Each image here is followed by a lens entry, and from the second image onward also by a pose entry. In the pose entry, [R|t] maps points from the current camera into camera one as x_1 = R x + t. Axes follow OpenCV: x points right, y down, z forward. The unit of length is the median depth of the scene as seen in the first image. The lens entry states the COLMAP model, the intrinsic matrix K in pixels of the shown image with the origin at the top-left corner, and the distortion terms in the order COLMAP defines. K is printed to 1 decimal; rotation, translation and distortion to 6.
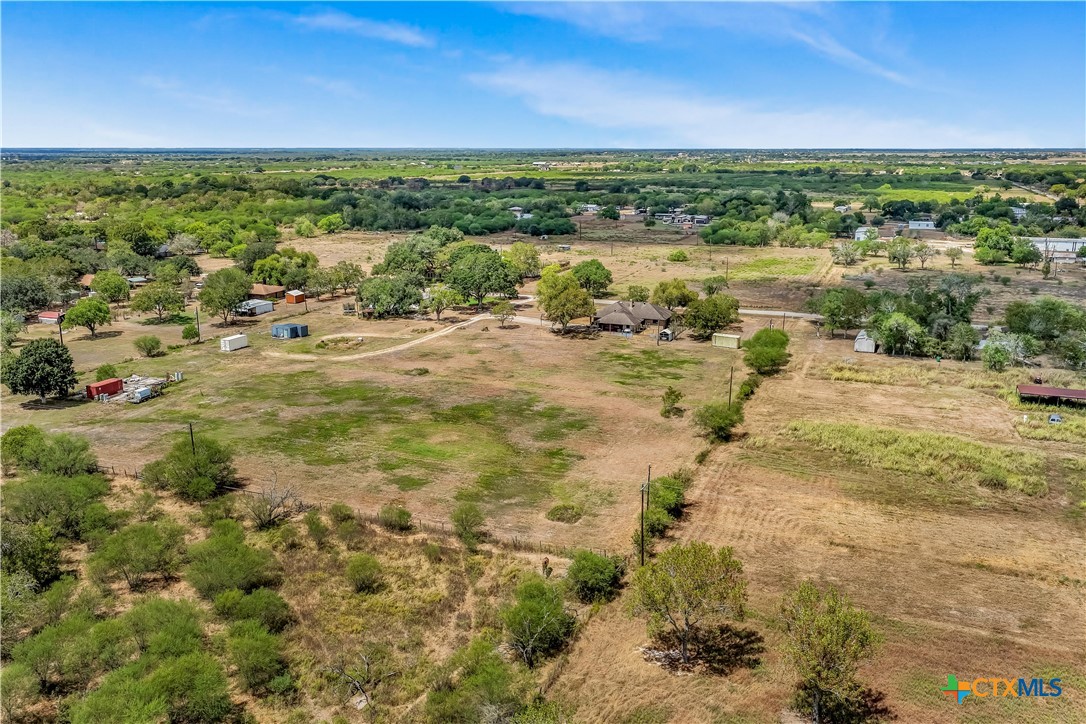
lens RADIAL K [[904.6, 0, 543.0], [0, 904.6, 362.0], [0, 0, 1]] dist [-0.007367, 0.019009]
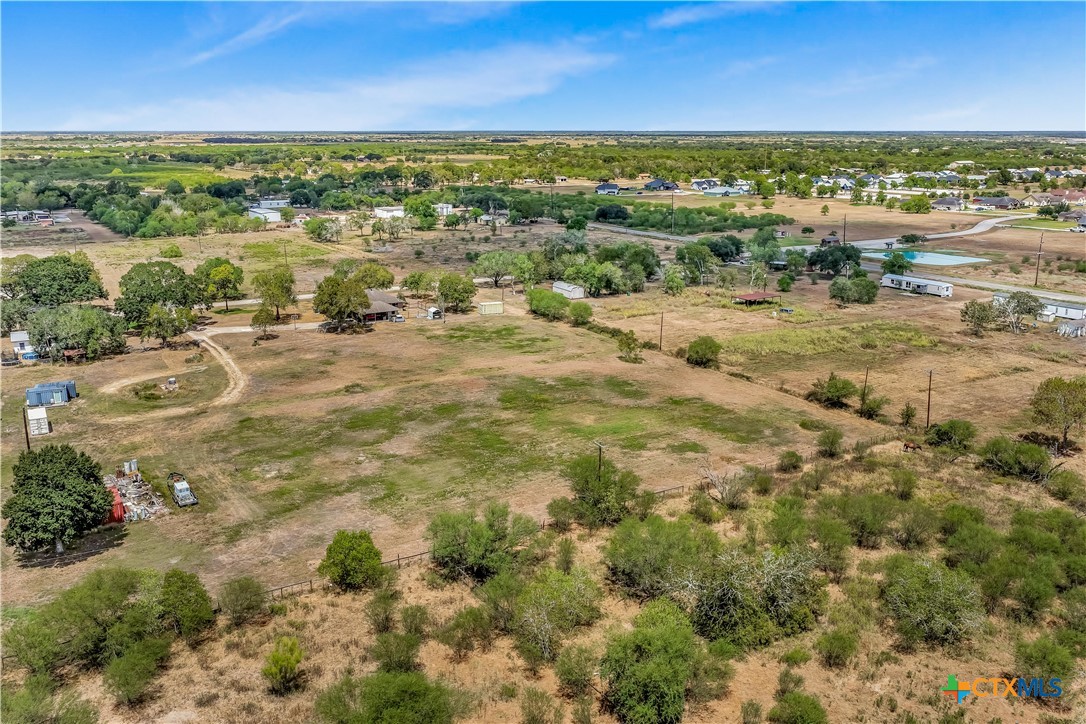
lens RADIAL K [[913.3, 0, 543.0], [0, 913.3, 362.0], [0, 0, 1]] dist [-0.013320, 0.045212]
pose [[0.599238, -0.199935, 0.775203, -0.751997], [0.187189, 0.976463, 0.107144, -0.079401], [-0.778379, 0.080905, 0.622559, 0.322266]]
